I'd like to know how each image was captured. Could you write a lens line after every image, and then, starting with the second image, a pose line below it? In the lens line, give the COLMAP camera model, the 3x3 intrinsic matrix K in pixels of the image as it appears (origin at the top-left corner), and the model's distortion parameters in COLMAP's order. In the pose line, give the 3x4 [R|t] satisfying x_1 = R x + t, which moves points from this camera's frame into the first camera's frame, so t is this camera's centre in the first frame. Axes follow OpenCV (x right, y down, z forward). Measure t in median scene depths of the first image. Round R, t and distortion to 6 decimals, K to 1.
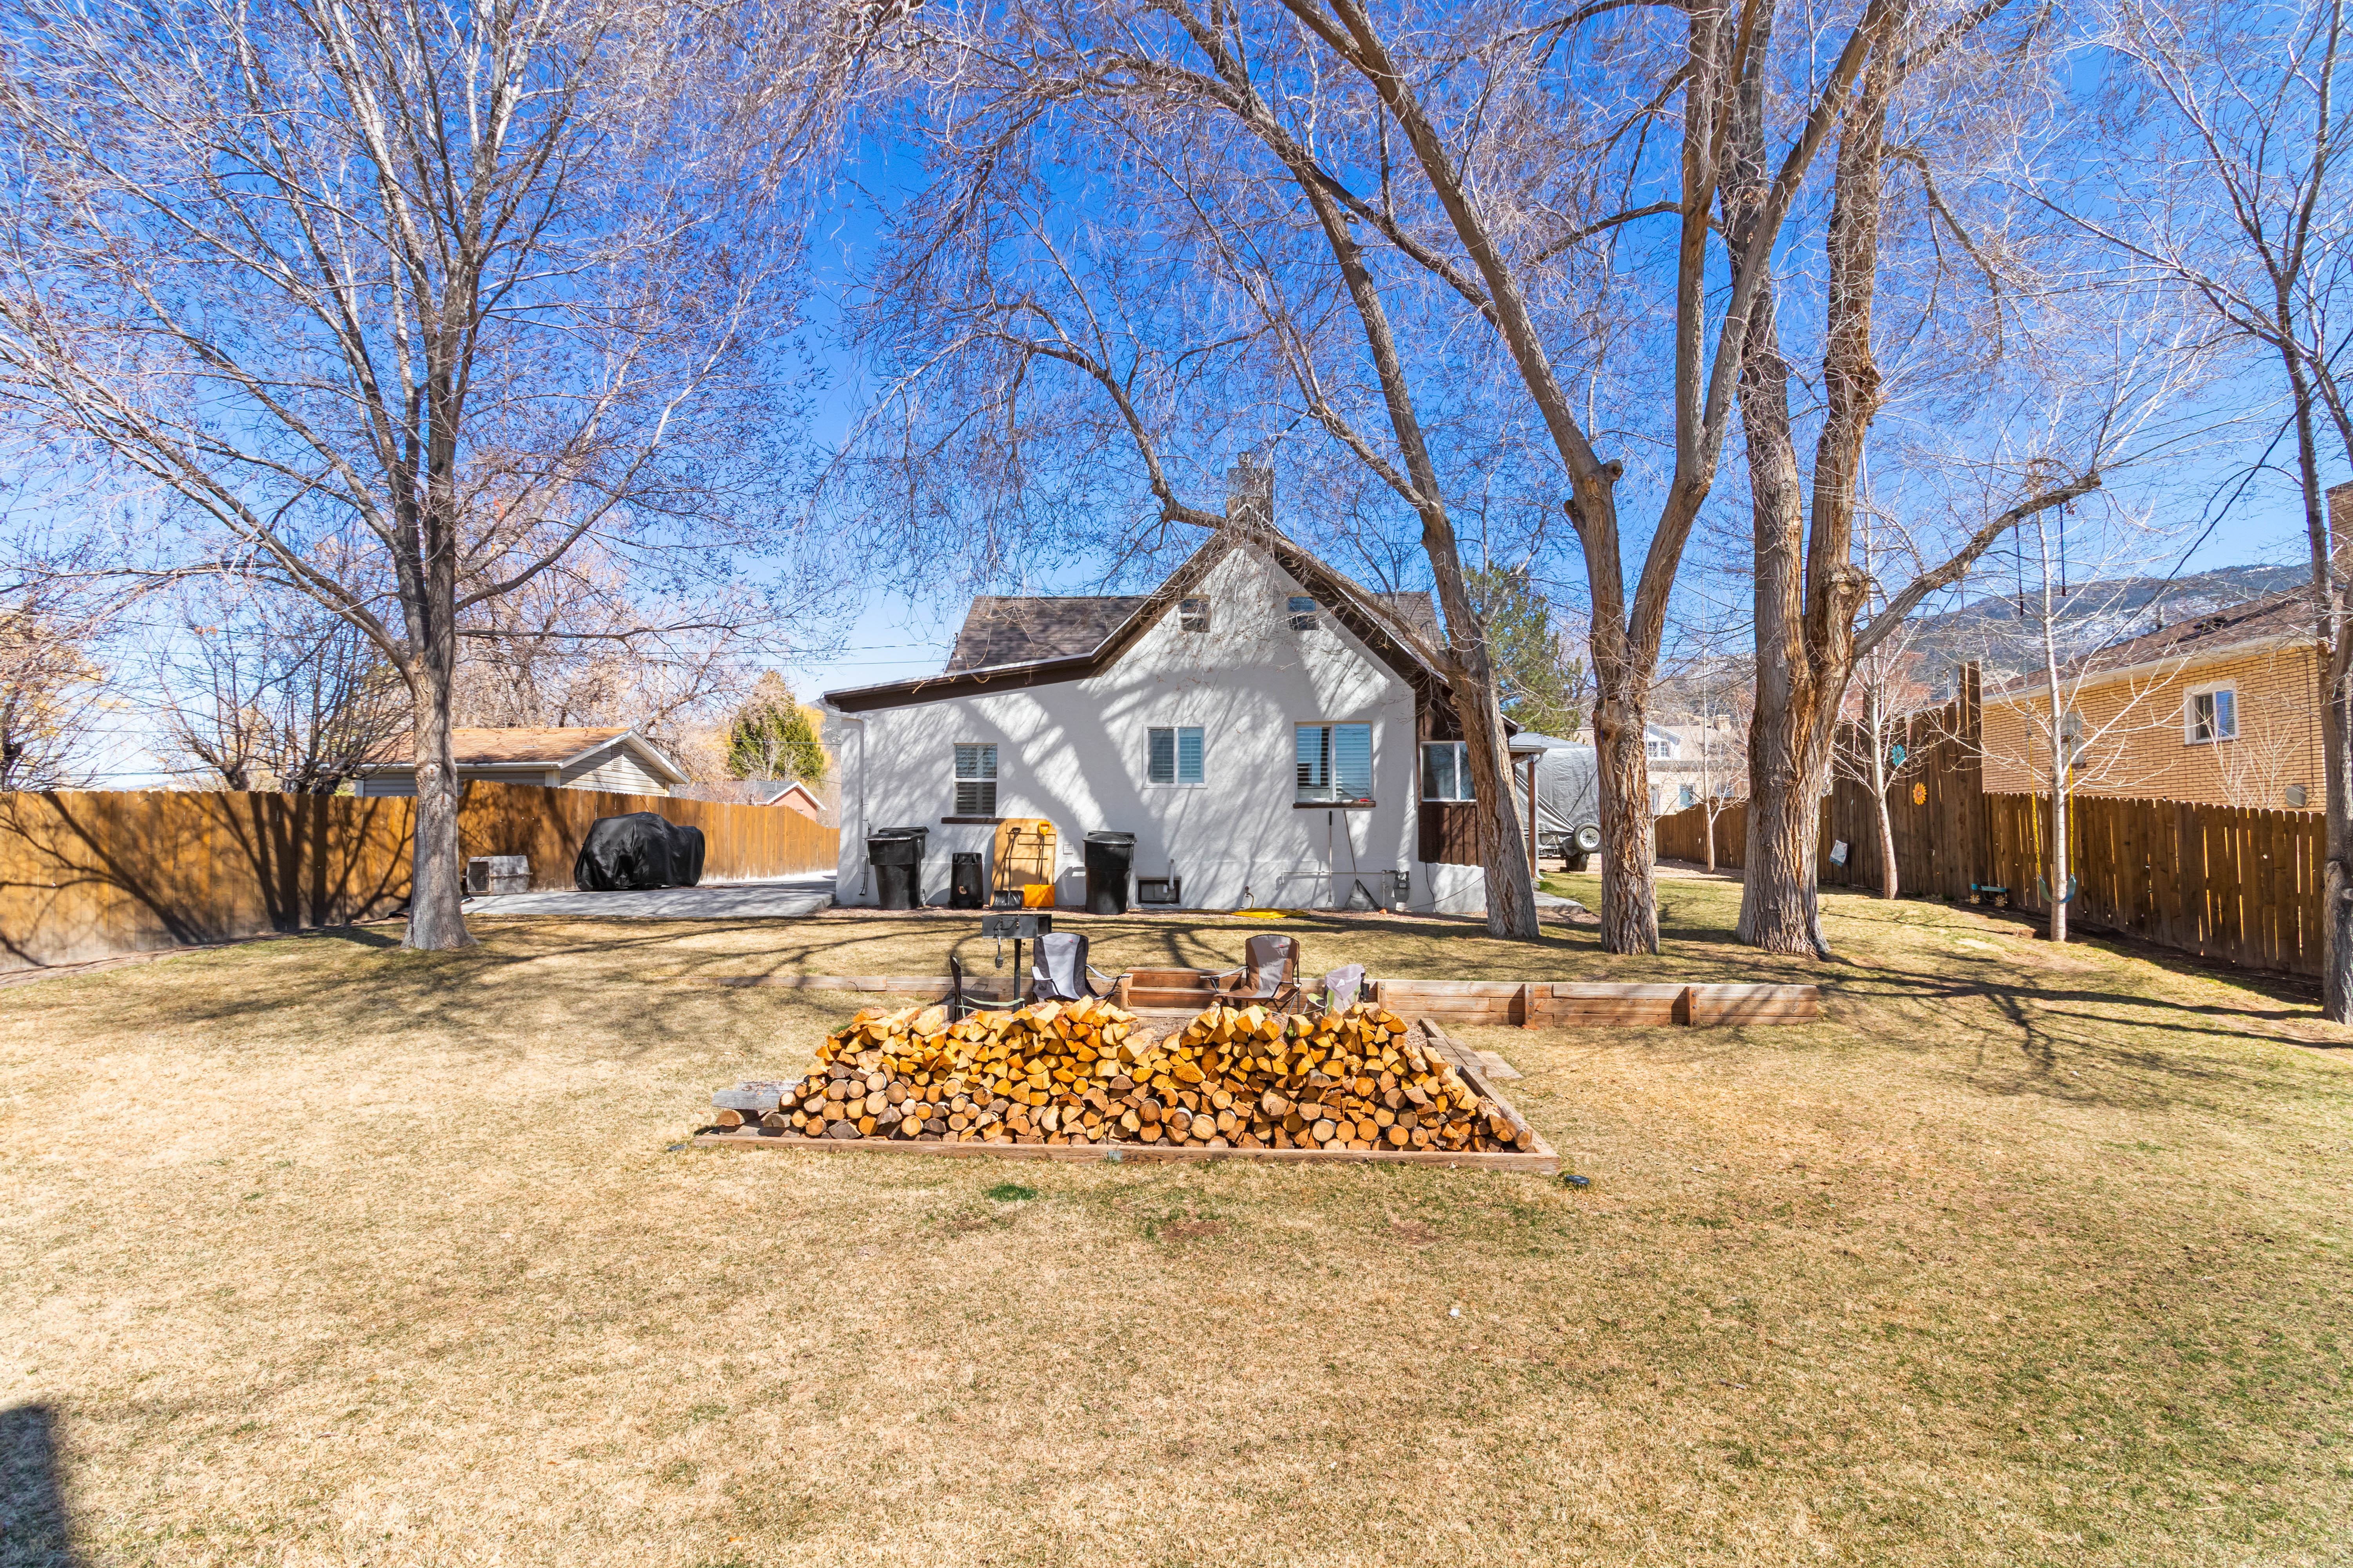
lens RADIAL K [[1125.8, 0, 1178.9], [0, 1125.8, 816.1], [0, 0, 1]] dist [0.000930, 0.000340]
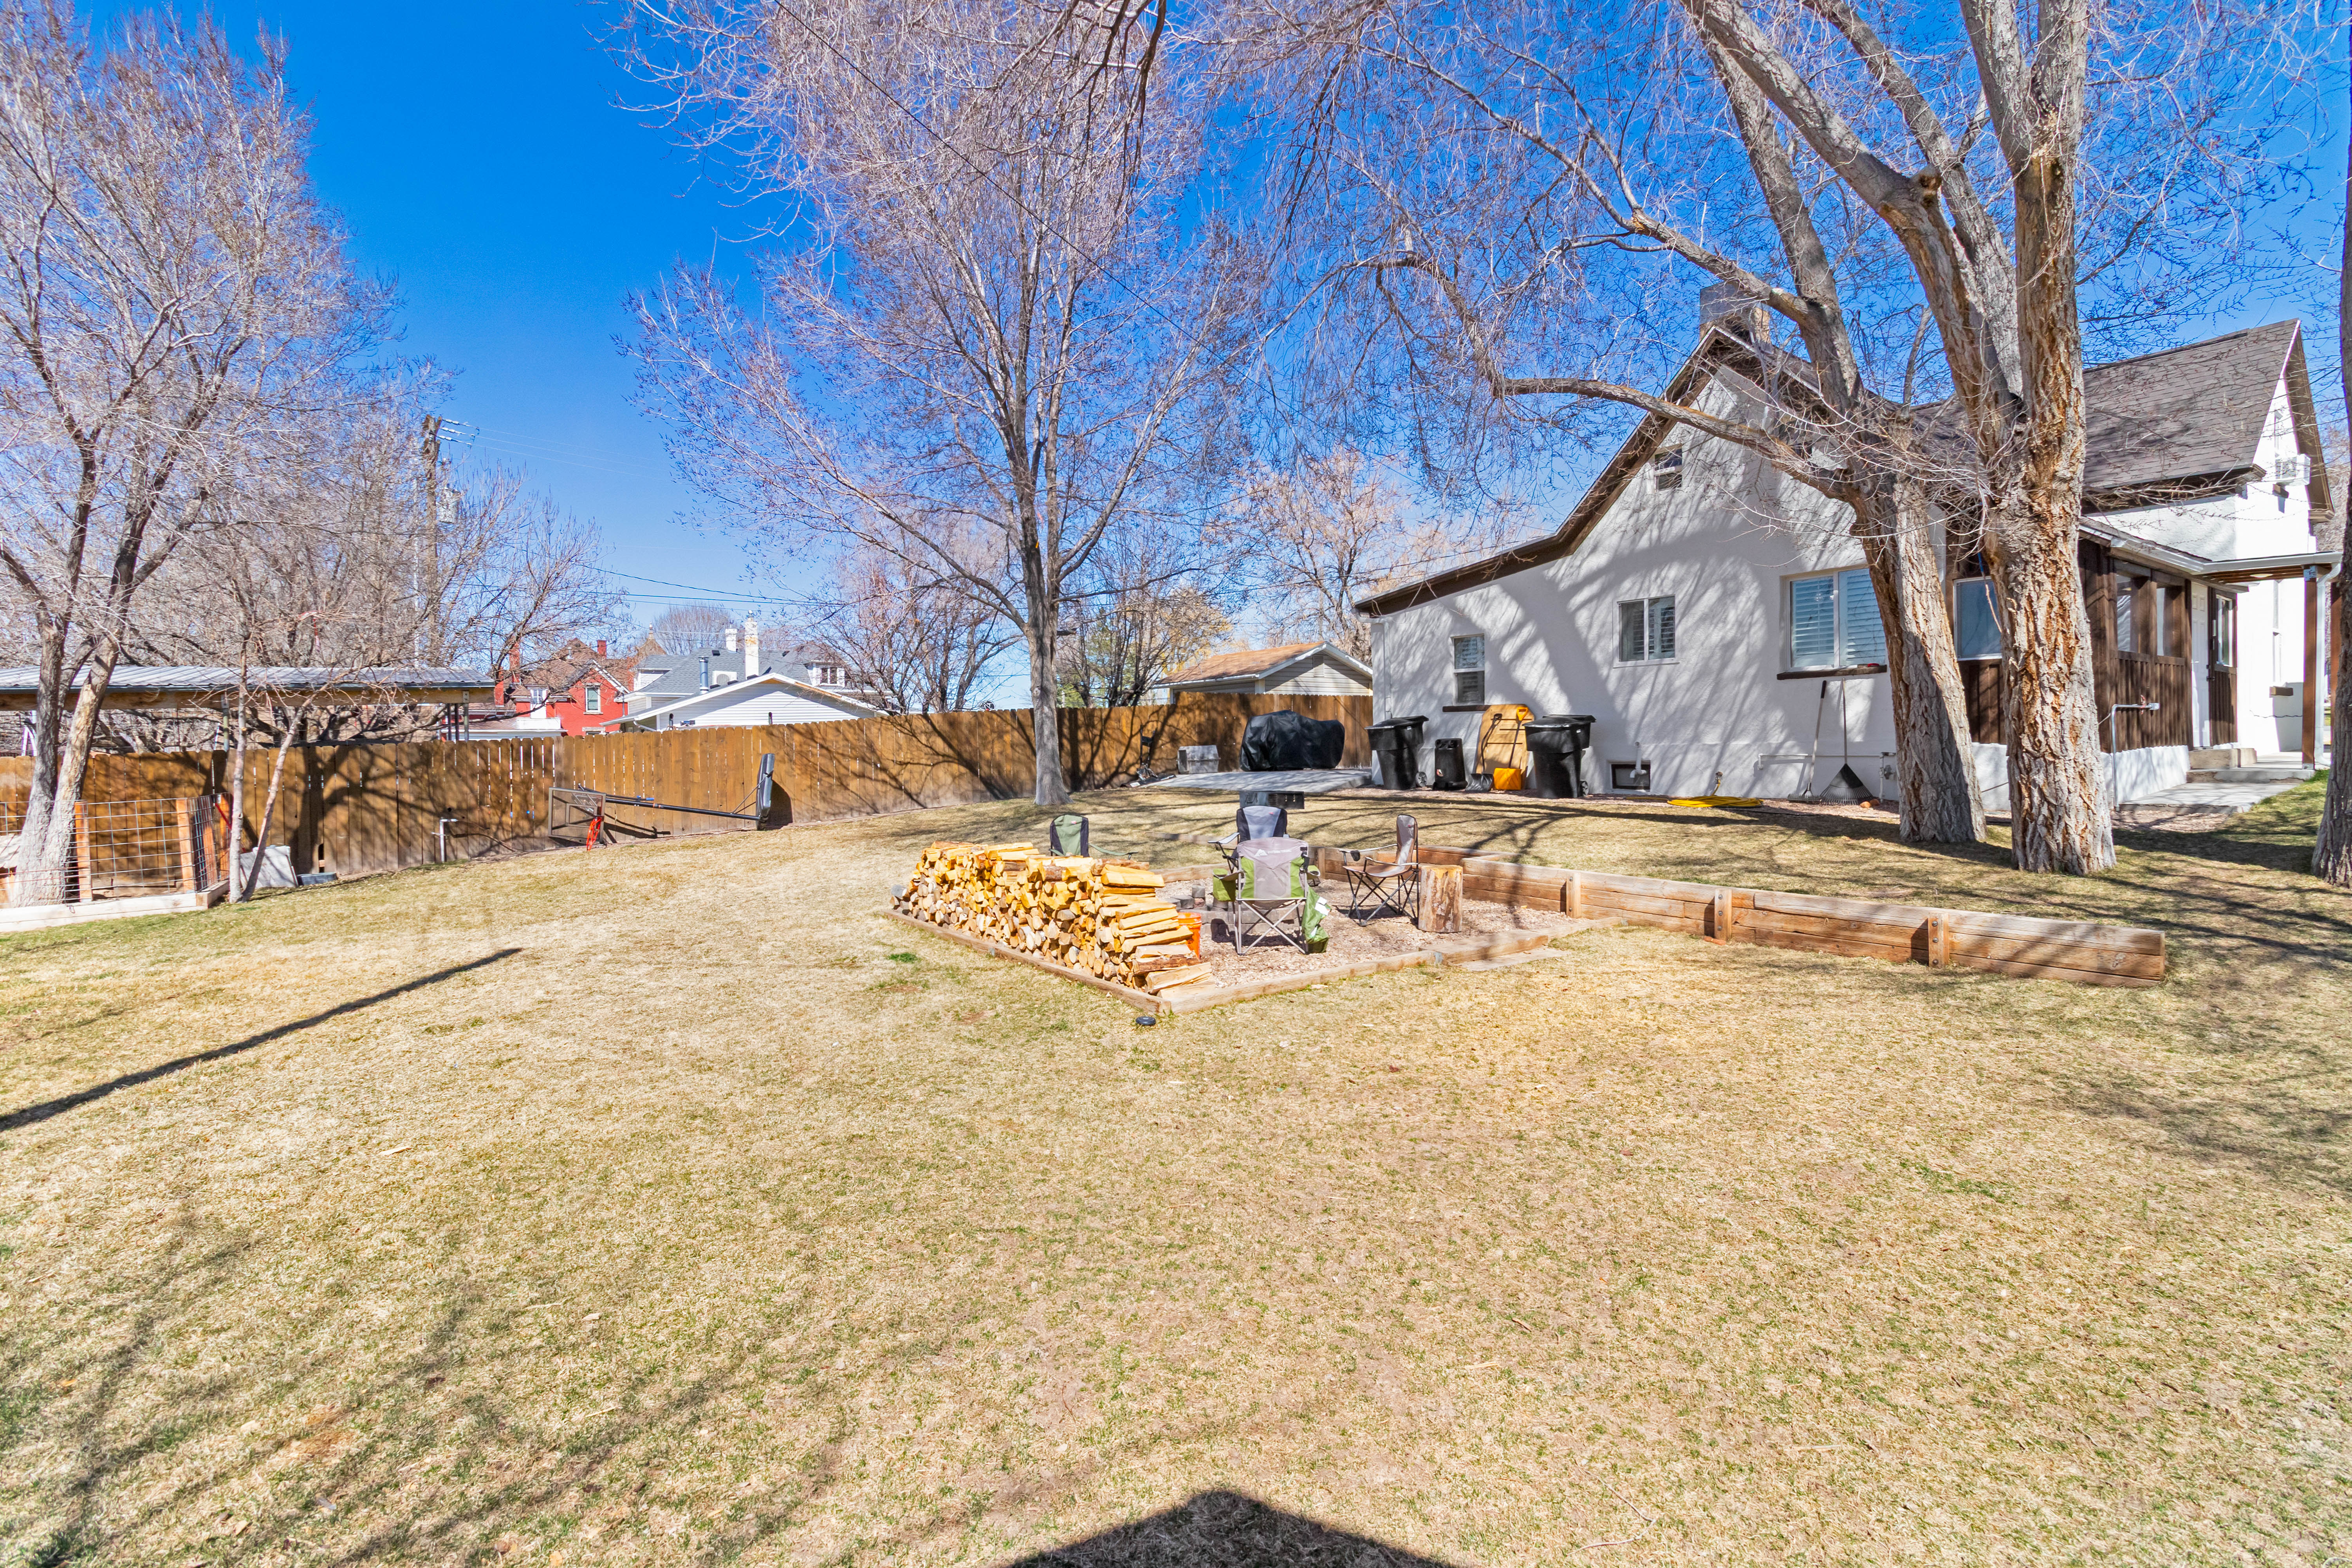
lens RADIAL K [[1104.7, 0, 1166.2], [0, 1104.7, 750.7], [0, 0, 1]] dist [0.015393, 0.000402]
pose [[0.633417, -0.005662, -0.773790, 0.459499], [0.038158, 0.998985, 0.023926, 0.007731], [0.772869, -0.044682, 0.632991, 0.112290]]
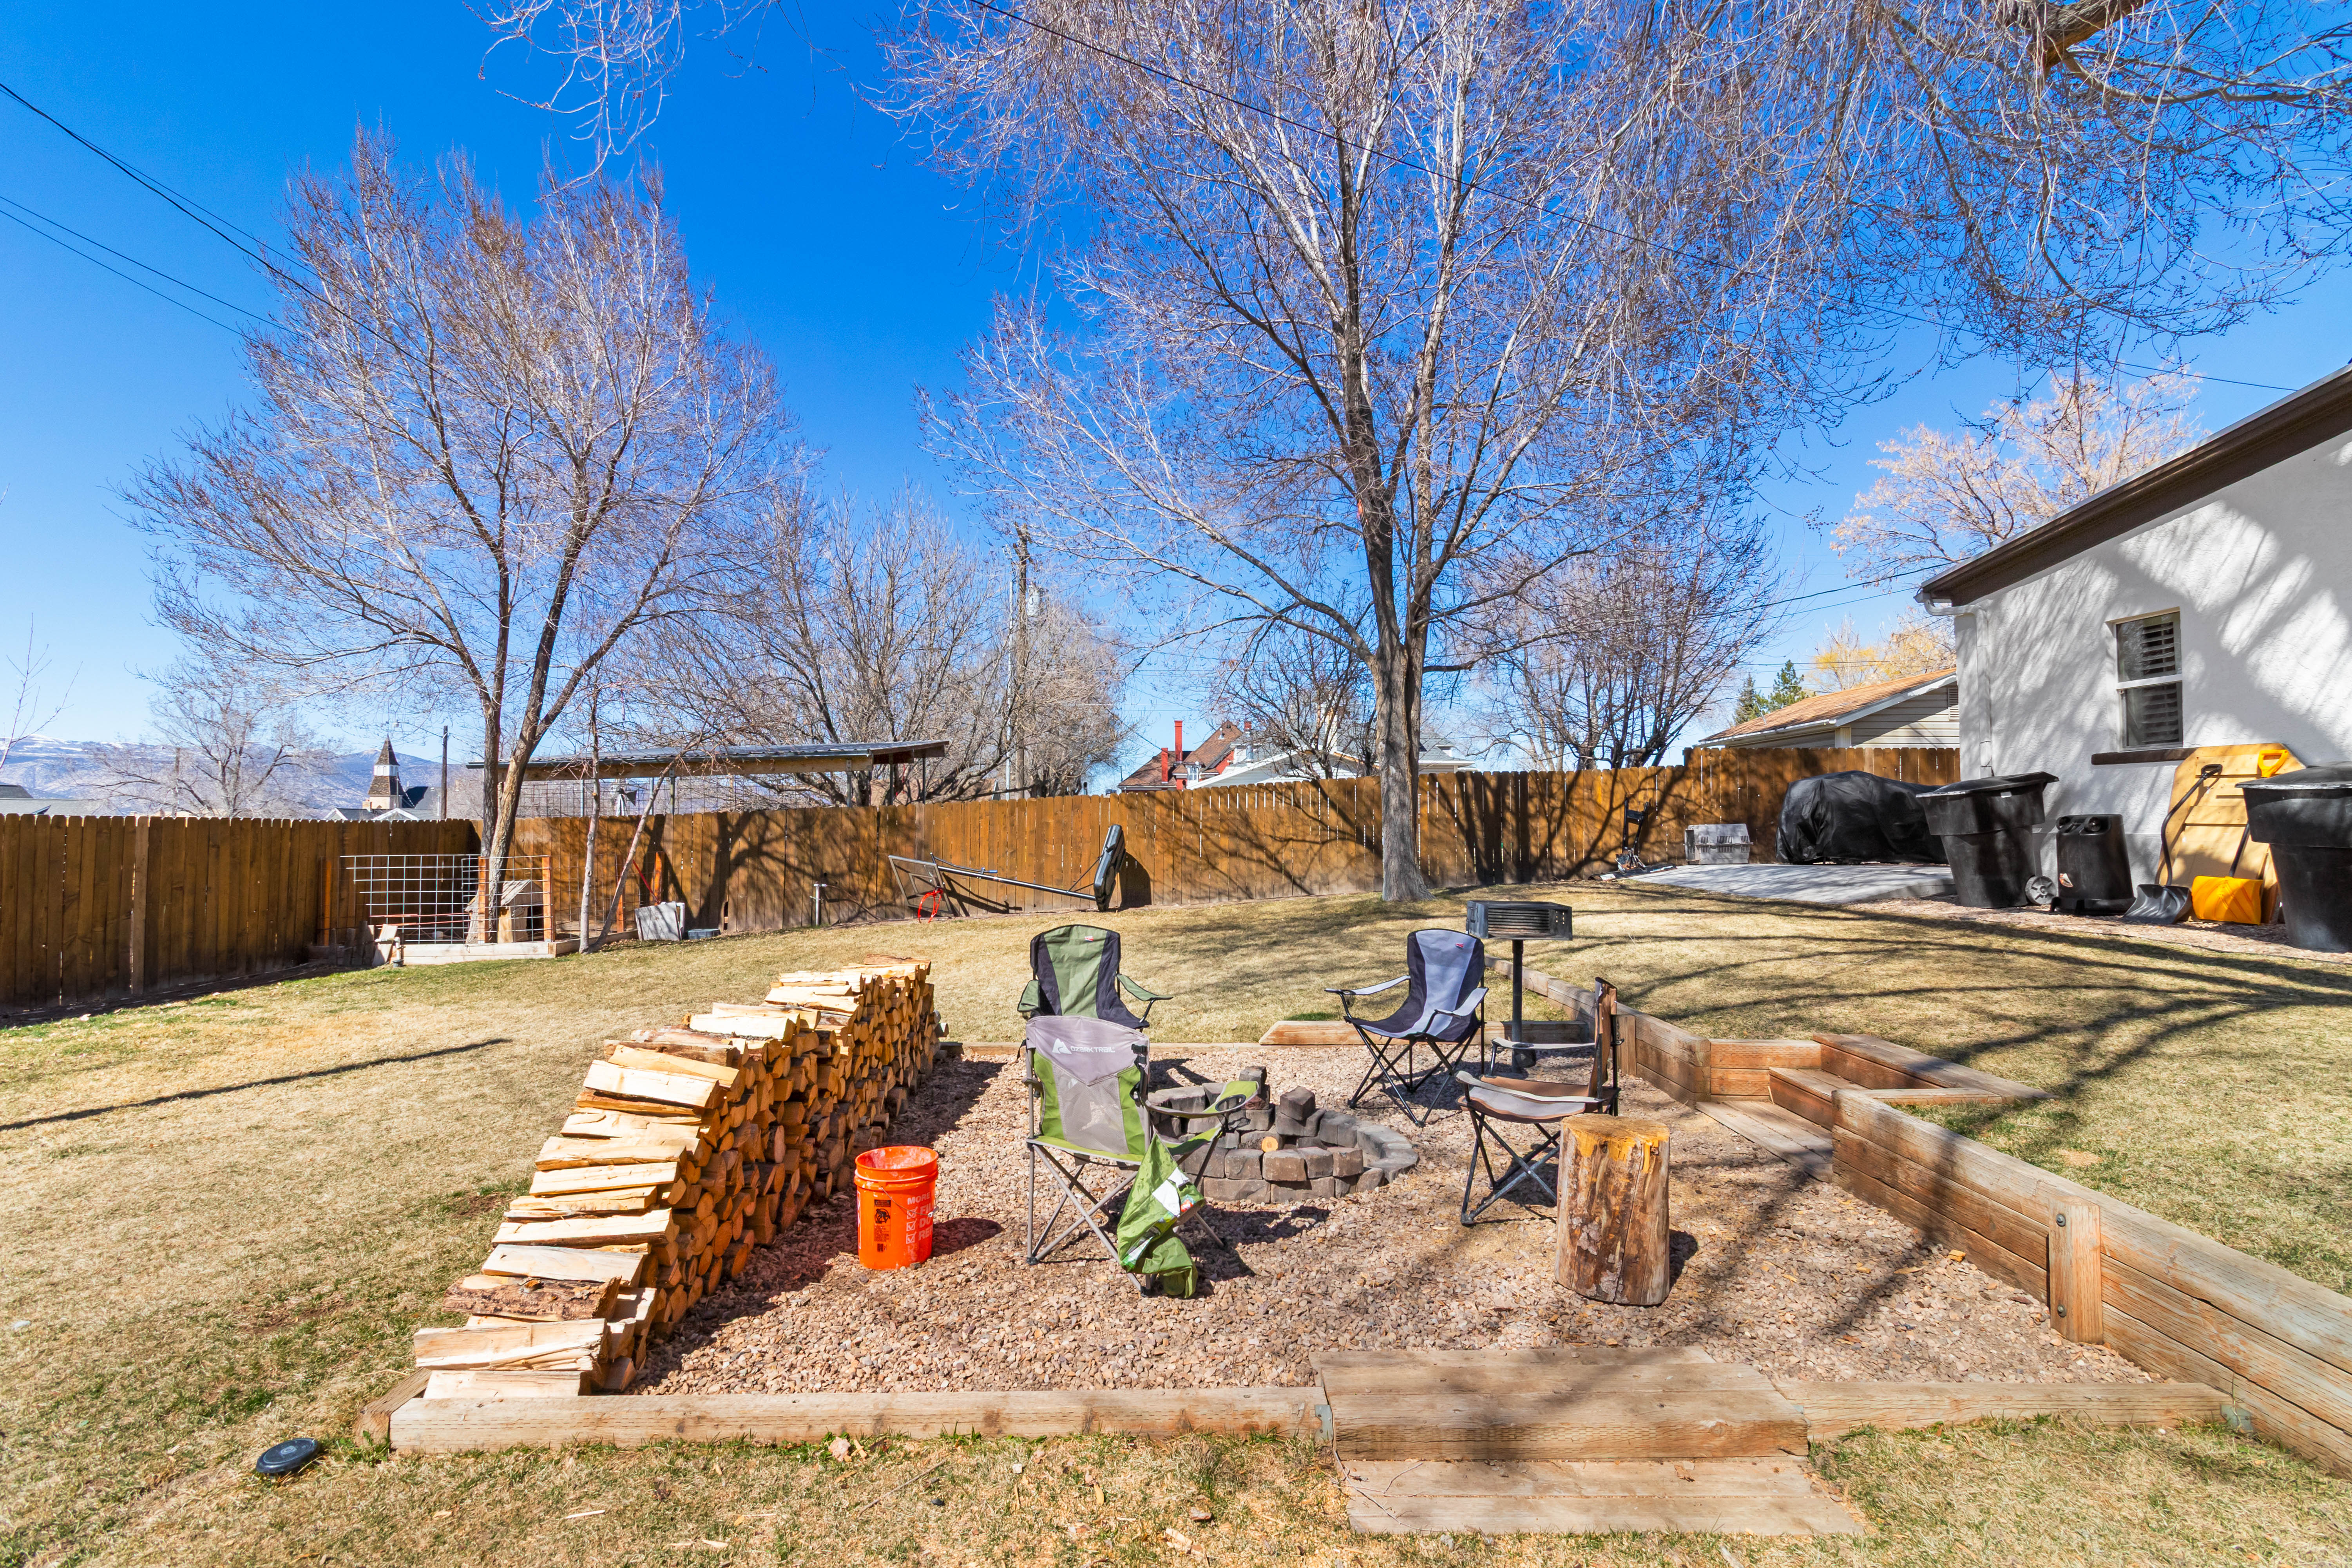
lens RADIAL K [[1104.6, 0, 1166.2], [0, 1104.6, 750.7], [0, 0, 1]] dist [0.015393, 0.000402]
pose [[0.082017, -0.070479, -0.994136, 0.325308], [0.028150, 0.997262, -0.068379, 0.025362], [0.996233, -0.022376, 0.083777, 0.483164]]
